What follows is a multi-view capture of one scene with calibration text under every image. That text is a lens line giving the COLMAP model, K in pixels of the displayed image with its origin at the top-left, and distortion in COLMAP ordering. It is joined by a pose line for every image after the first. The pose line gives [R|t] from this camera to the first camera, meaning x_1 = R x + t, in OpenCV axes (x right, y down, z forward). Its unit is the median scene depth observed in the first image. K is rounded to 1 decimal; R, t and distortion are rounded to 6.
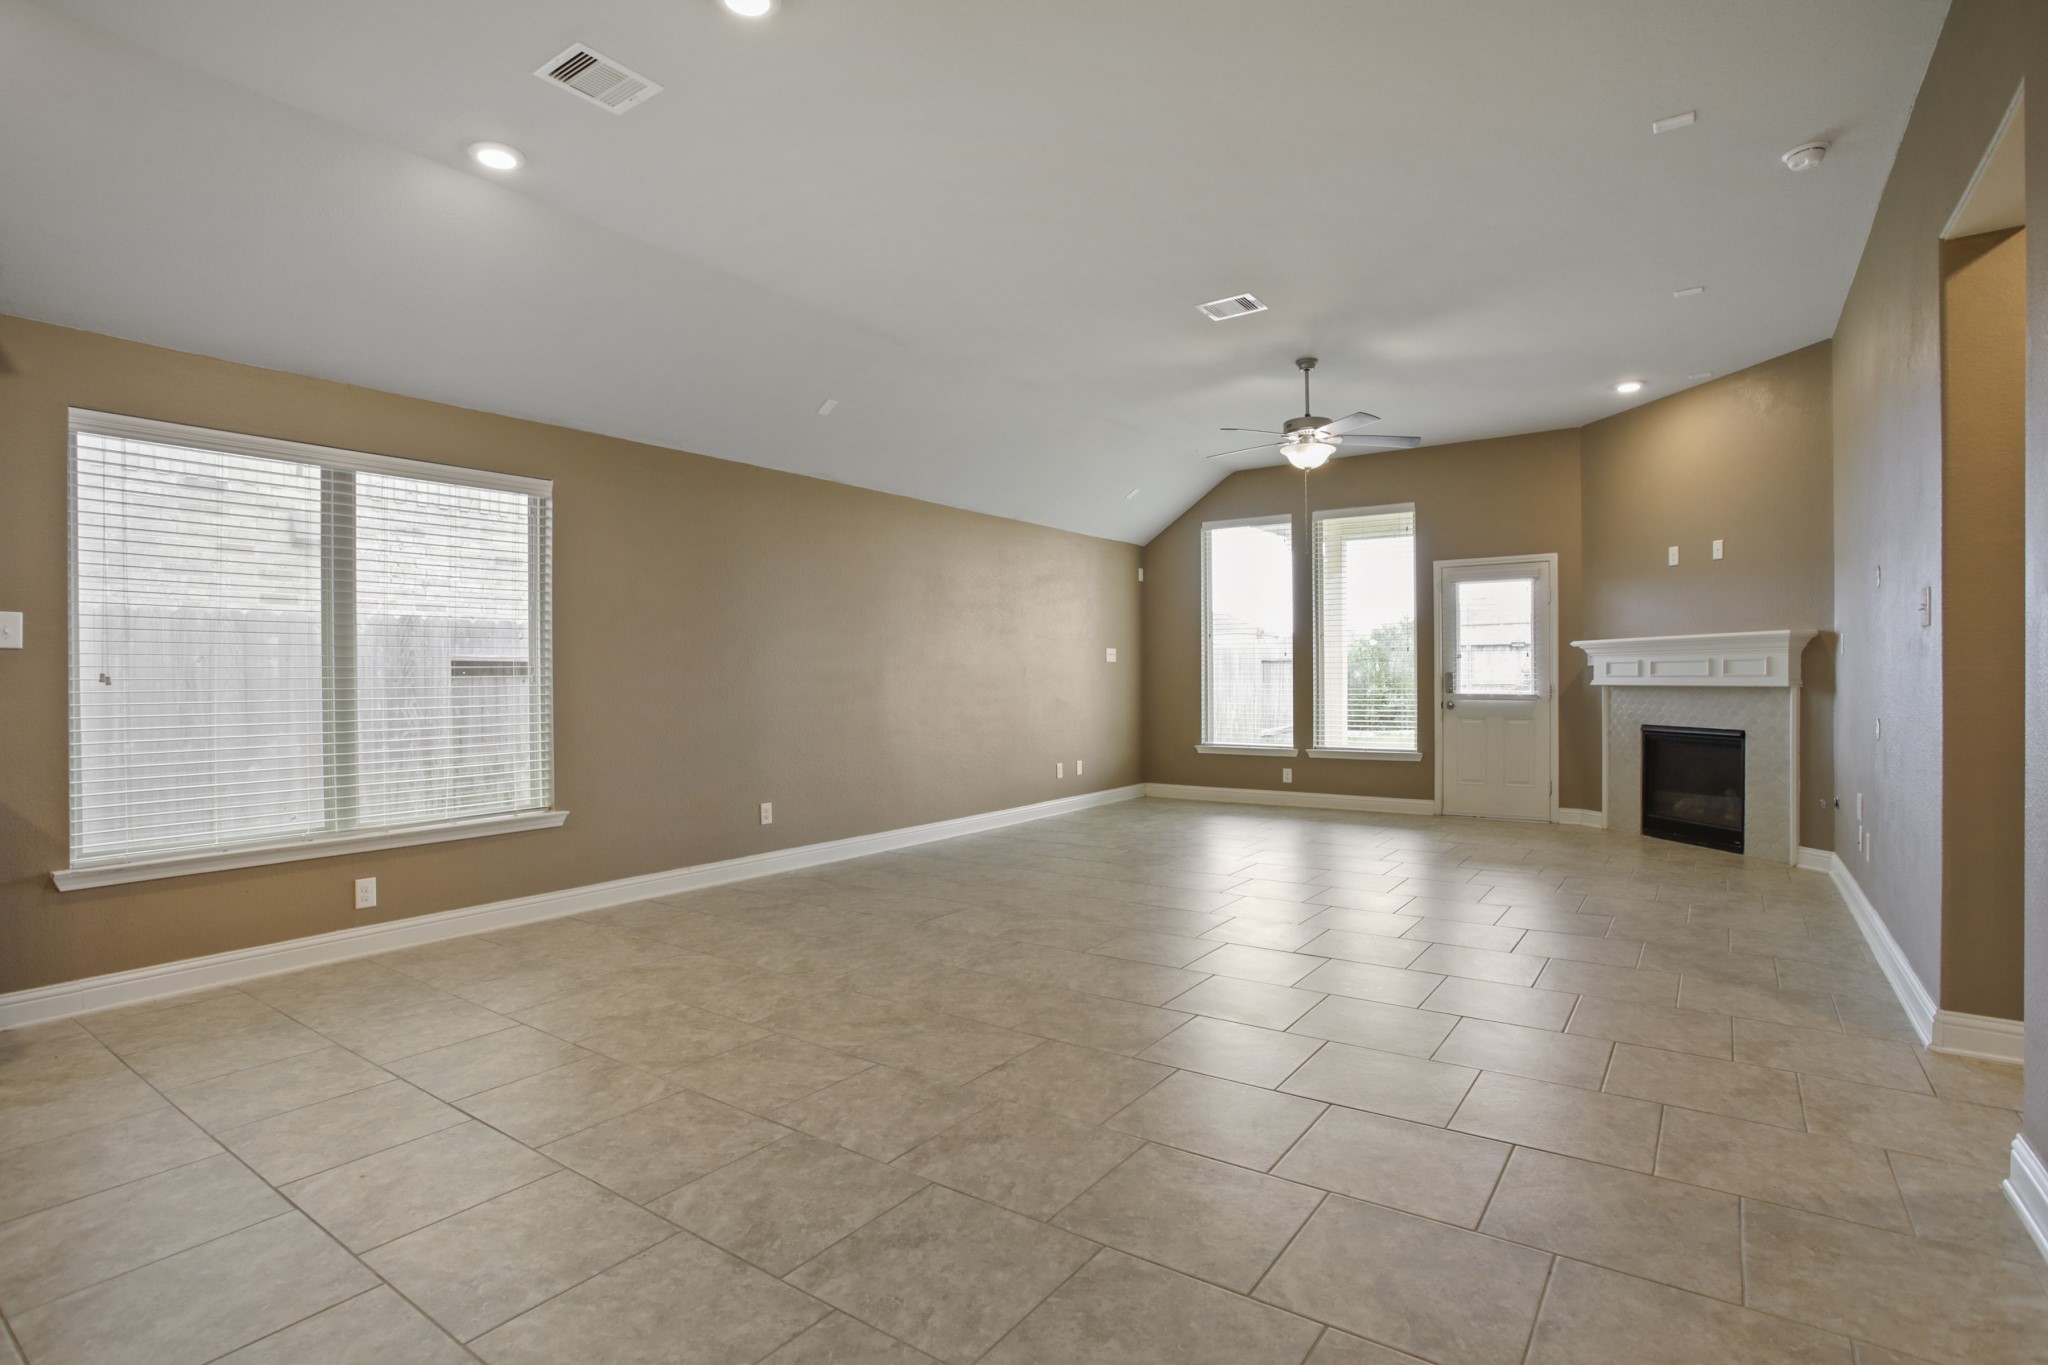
lens RADIAL K [[994.5, 0, 1066.3], [0, 994.5, 695.6], [0, 0, 1]] dist [-0.053063, 0.023183]
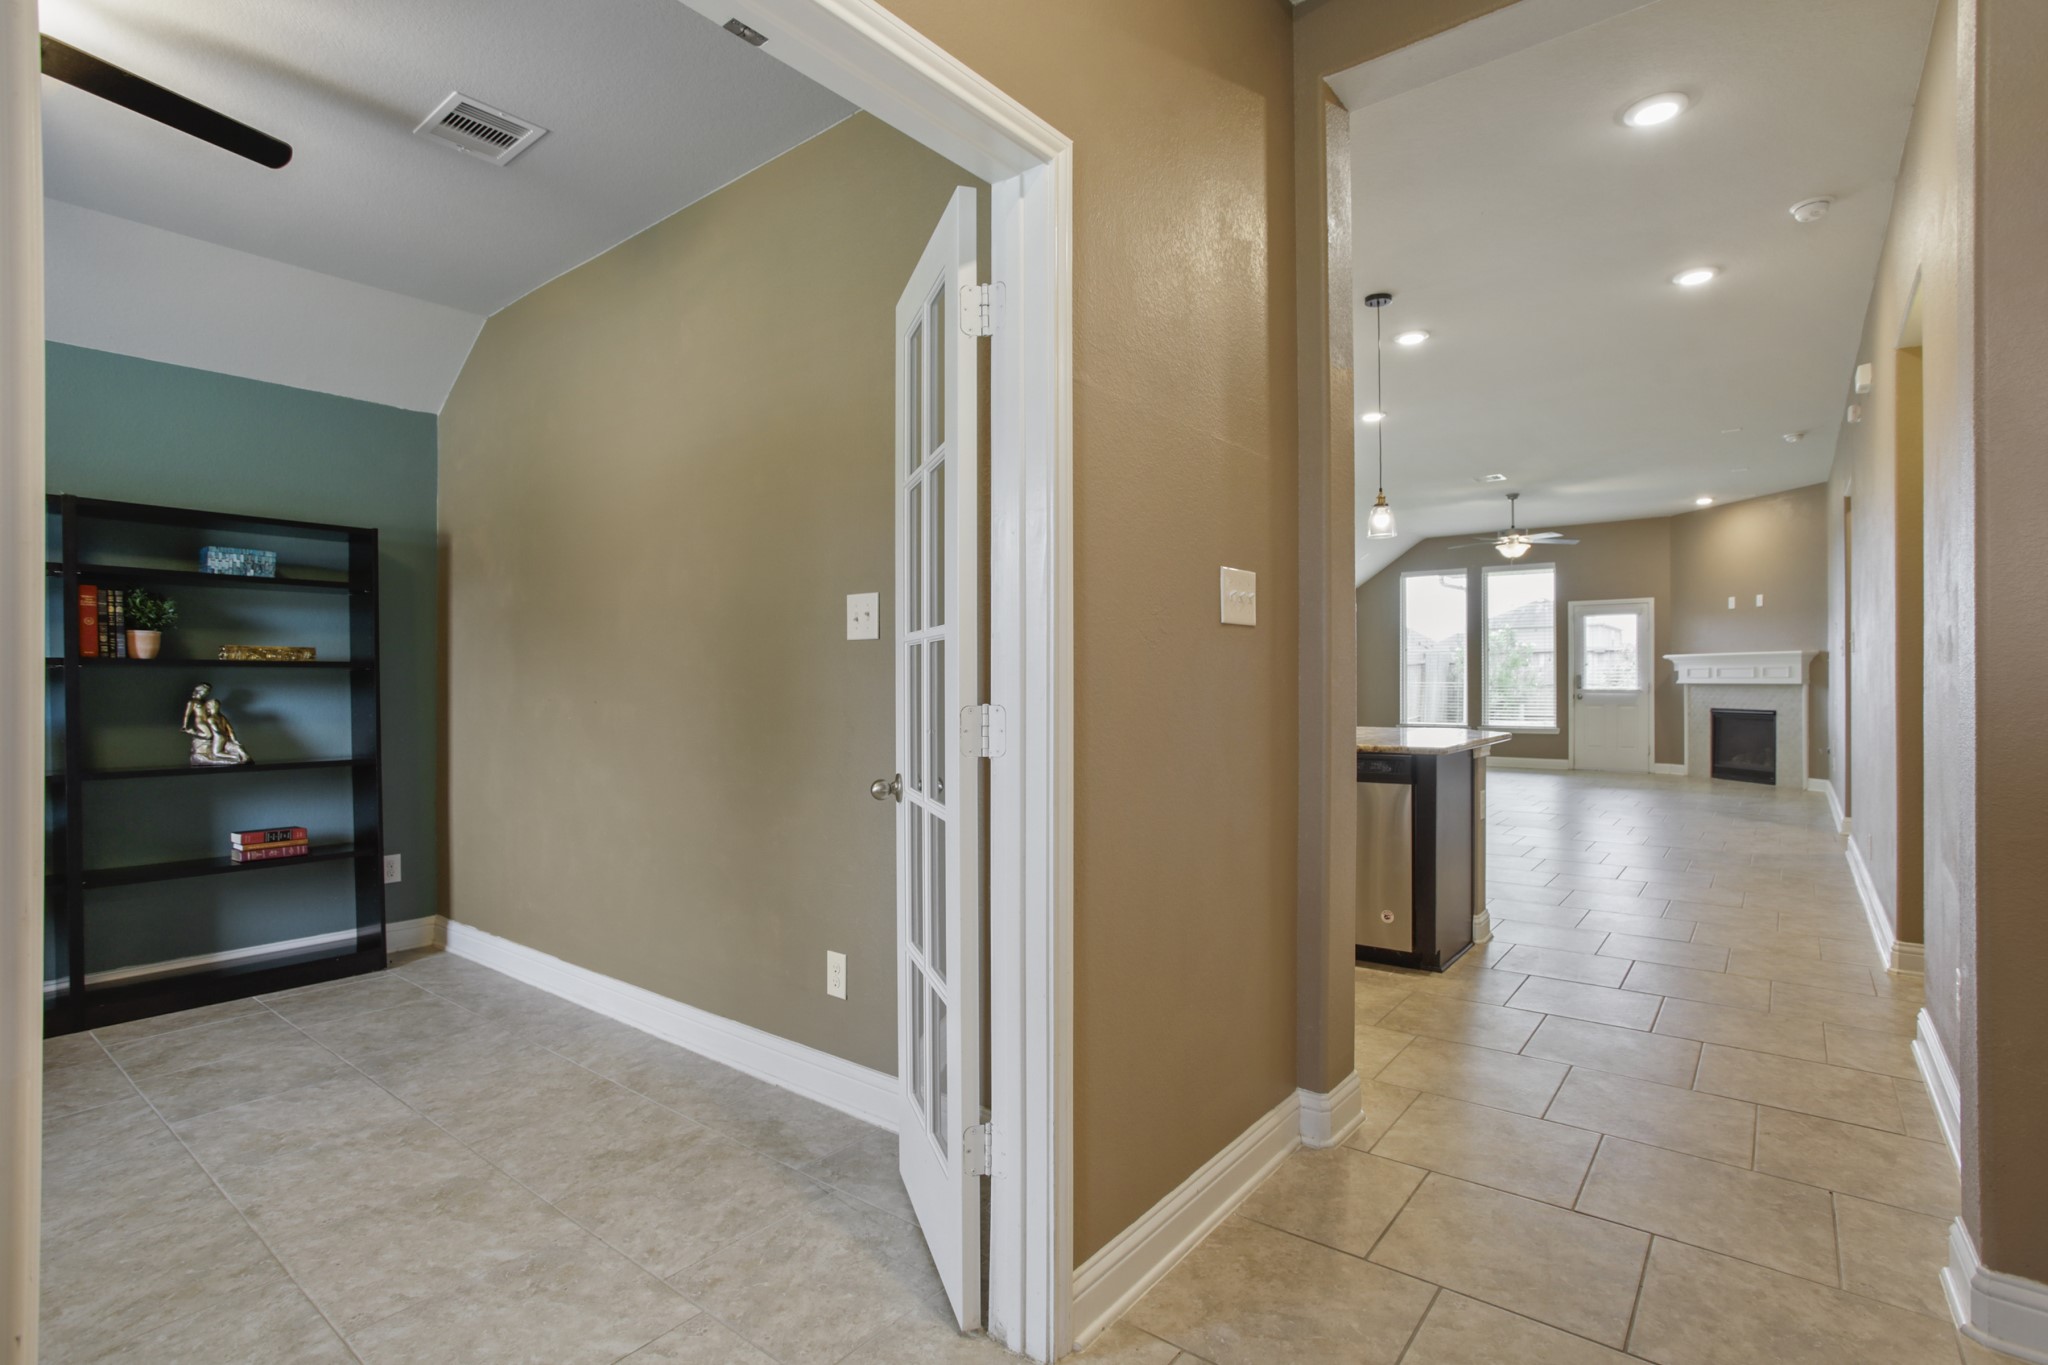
lens RADIAL K [[994.5, 0, 1043.9], [0, 994.5, 694.5], [0, 0, 1]] dist [-0.053063, 0.023183]
pose [[0.998091, 0.001667, -0.061745, -0.444473], [-0.001779, 0.999997, -0.001745, 0.013730], [0.061742, 0.001851, 0.998090, -0.727007]]
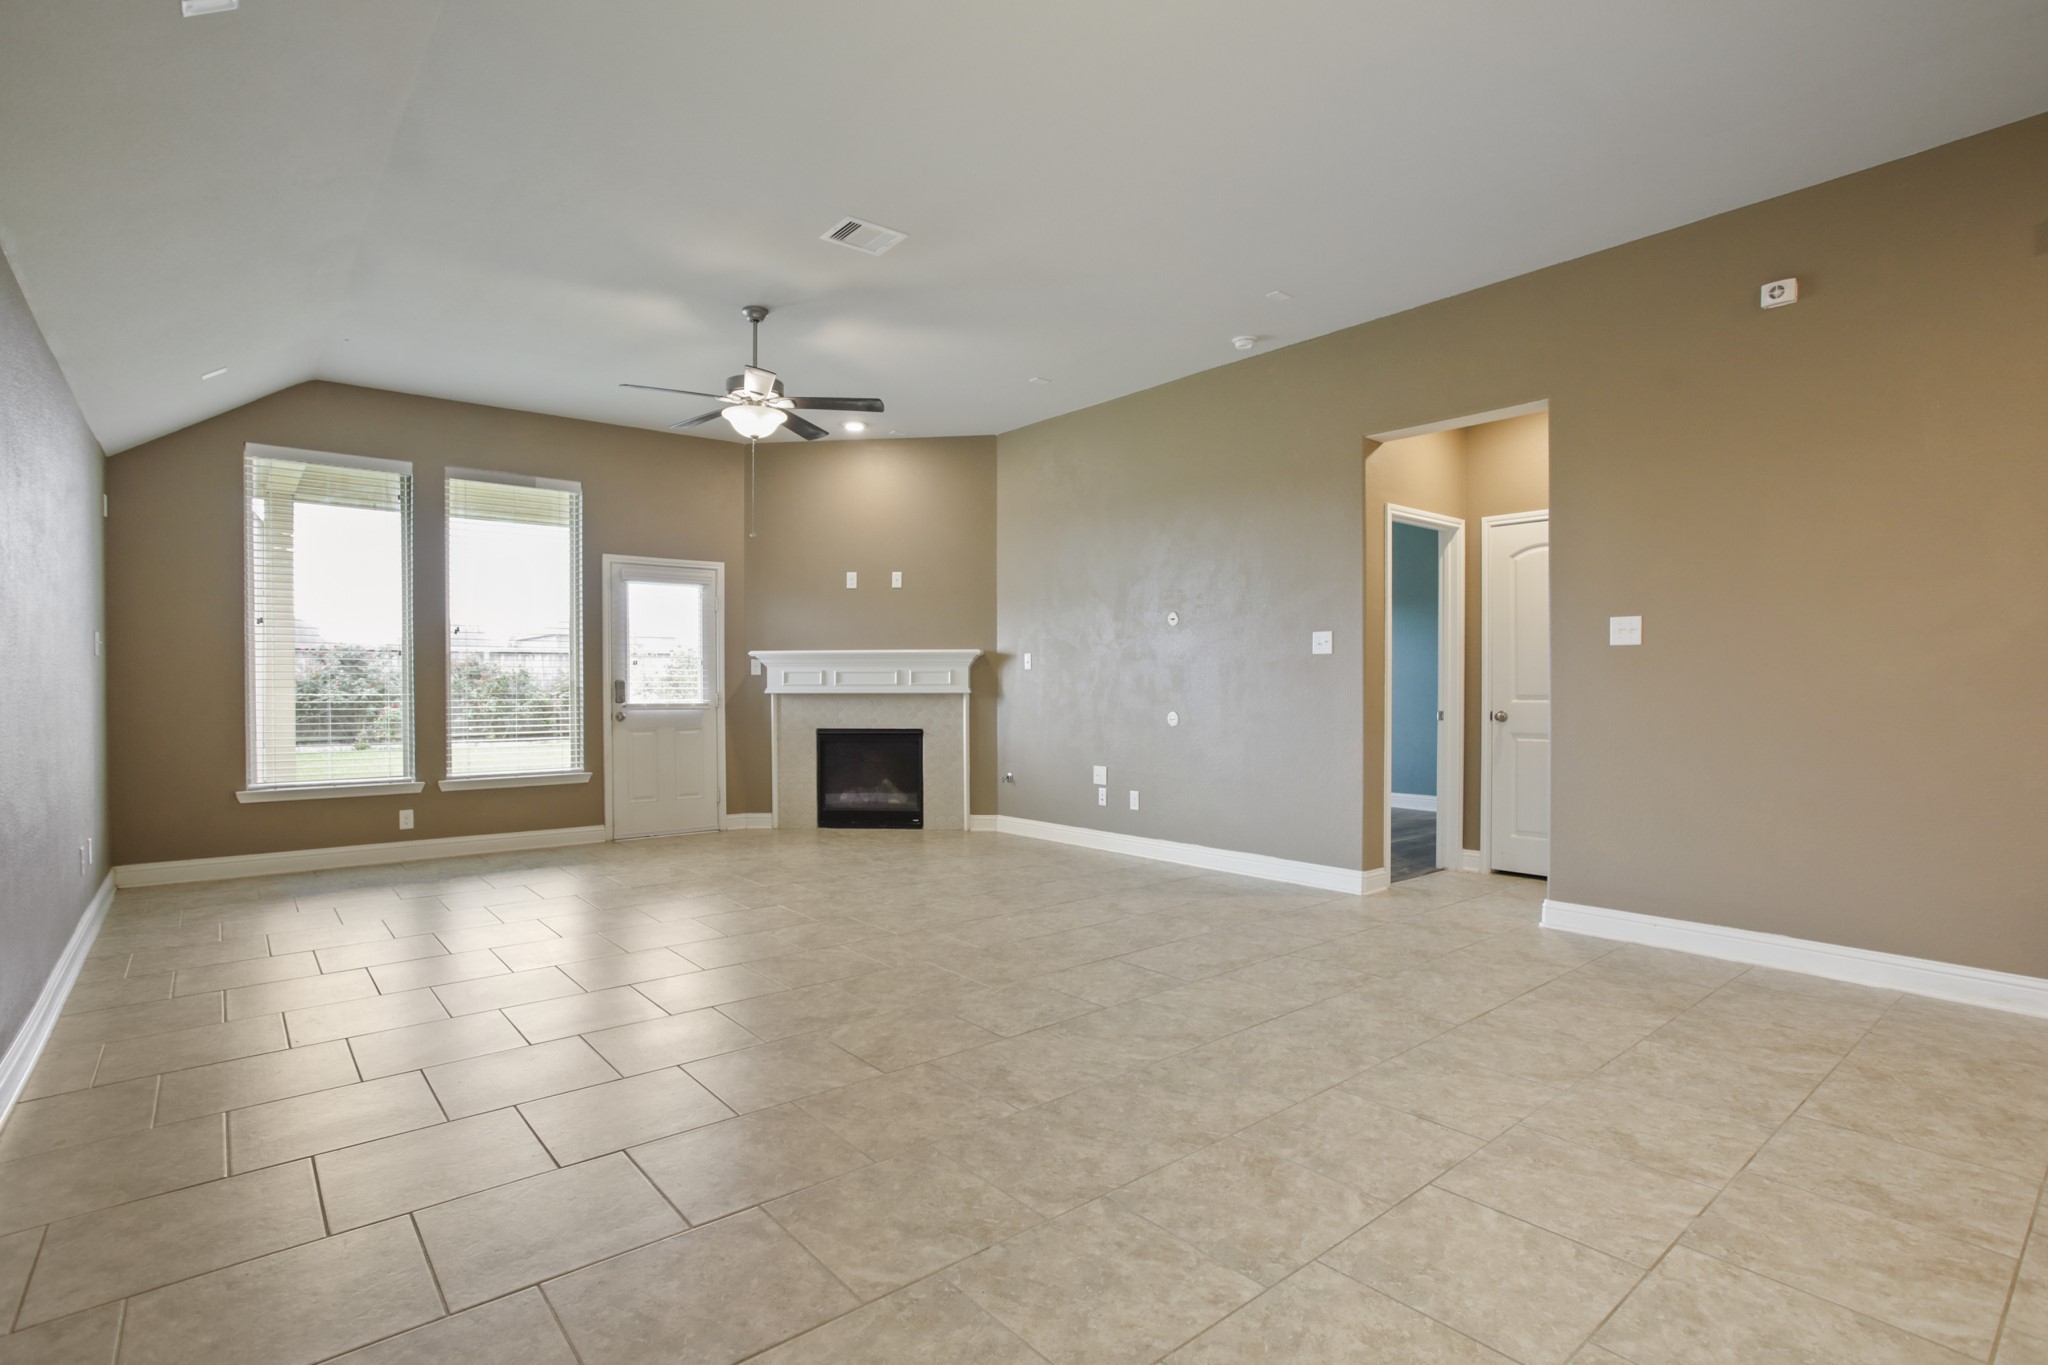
lens RADIAL K [[994.5, 0, 996.1], [0, 994.5, 698.7], [0, 0, 1]] dist [-0.053063, 0.023183]
pose [[0.287112, -0.005217, 0.957883, -0.488528], [0.017672, 0.999844, 0.000149, -0.001047], [-0.957734, 0.016884, 0.287159, 0.539078]]
